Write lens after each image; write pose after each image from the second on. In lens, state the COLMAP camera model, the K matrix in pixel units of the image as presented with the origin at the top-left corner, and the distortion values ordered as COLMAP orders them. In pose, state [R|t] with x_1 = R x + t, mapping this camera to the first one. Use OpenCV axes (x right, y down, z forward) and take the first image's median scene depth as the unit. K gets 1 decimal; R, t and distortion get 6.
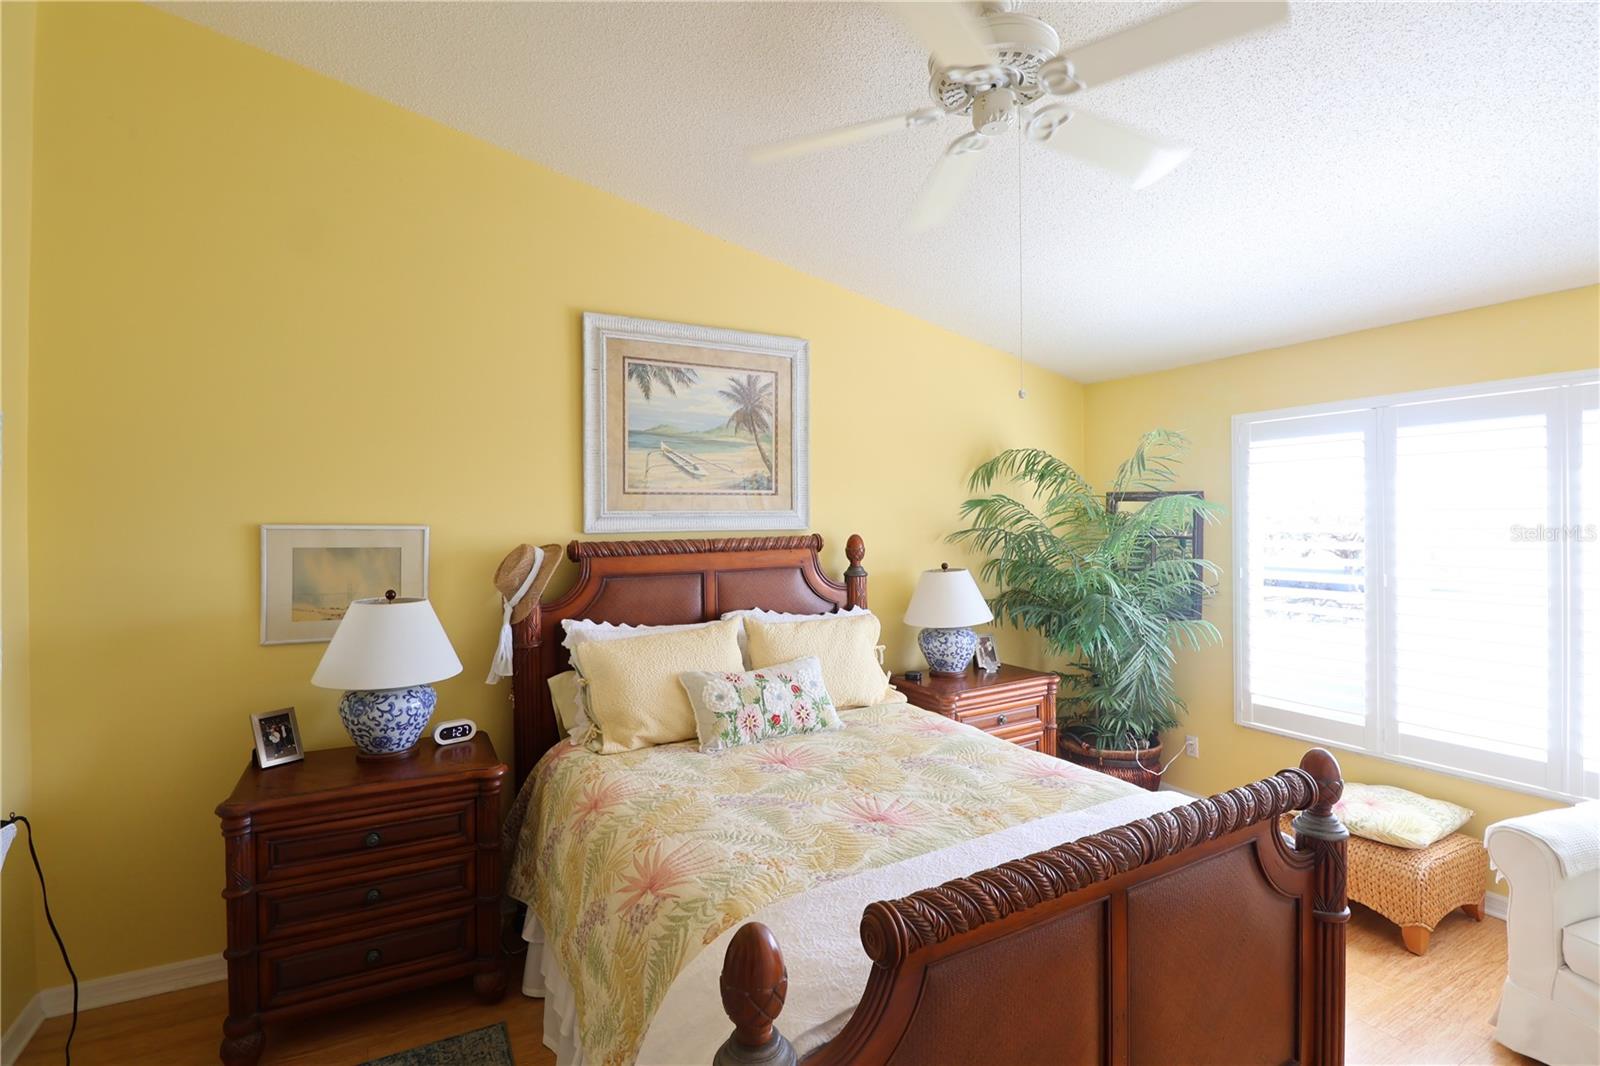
lens RADIAL K [[735.8, 0, 796.9], [0, 735.8, 523.9], [0, 0, 1]] dist [0.001353, -0.011197]
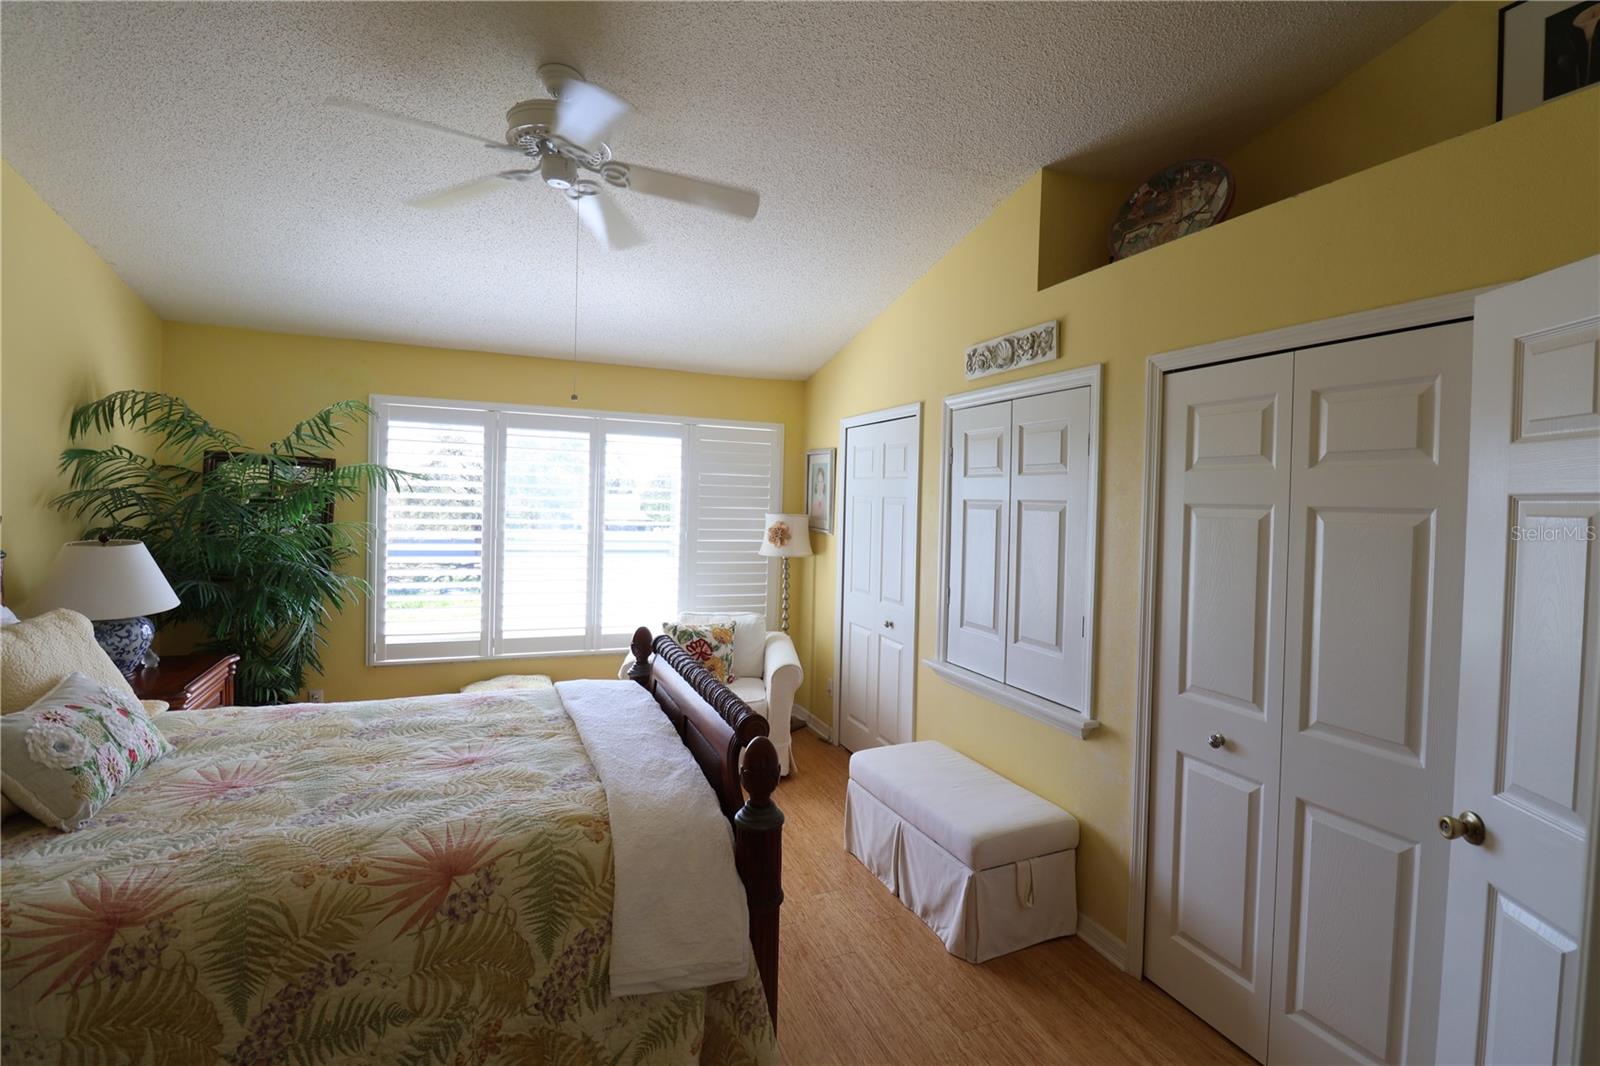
lens RADIAL K [[747.9, 0, 817.9], [0, 747.9, 518.9], [0, 0, 1]] dist [0.001447, -0.014091]
pose [[0.098693, -0.015000, 0.995005, -0.625293], [-0.028294, 0.999440, 0.017873, 0.004819], [-0.994716, -0.029917, 0.098213, 0.258699]]
